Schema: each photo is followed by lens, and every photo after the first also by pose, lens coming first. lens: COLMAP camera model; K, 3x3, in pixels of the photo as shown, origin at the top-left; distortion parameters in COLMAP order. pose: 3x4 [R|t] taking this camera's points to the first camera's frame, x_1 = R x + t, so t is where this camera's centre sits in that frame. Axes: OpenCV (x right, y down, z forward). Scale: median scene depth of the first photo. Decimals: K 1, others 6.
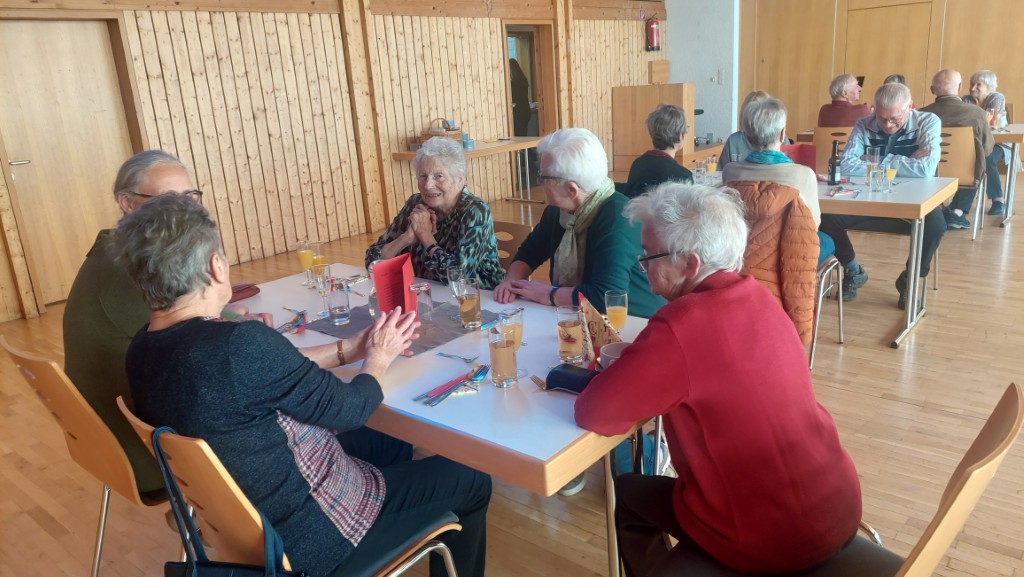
lens RADIAL K [[726.4, 0, 512.0], [0, 726.4, 288.5], [0, 0, 1]] dist [0.083397, -0.078574]
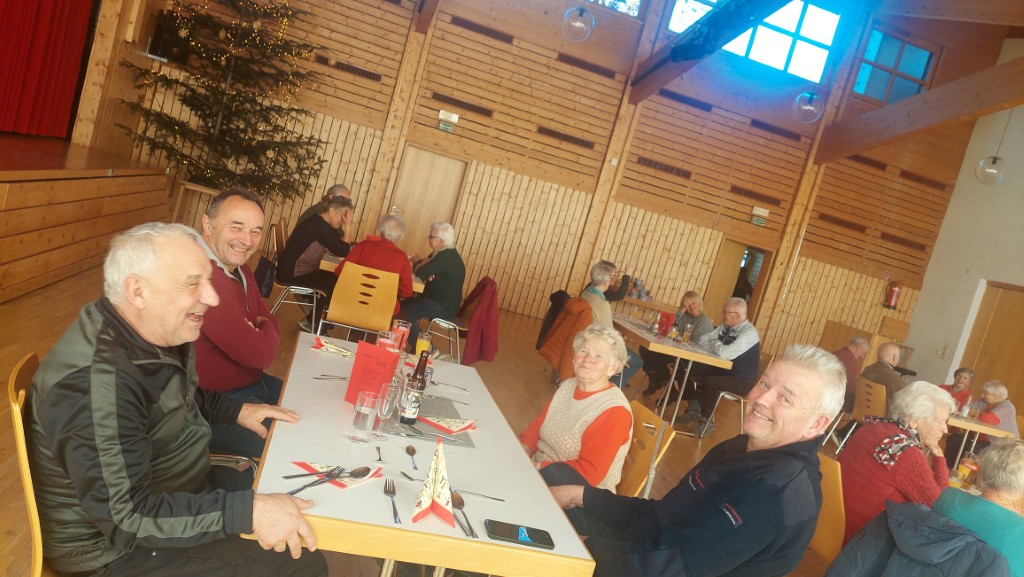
lens RADIAL K [[726.4, 0, 512.0], [0, 726.4, 288.5], [0, 0, 1]] dist [0.083397, -0.078574]
pose [[0.757652, 0.338551, -0.557985, 0.533416], [-0.466548, 0.878791, -0.100298, 0.052205], [0.456396, 0.336318, 0.823768, -0.310848]]
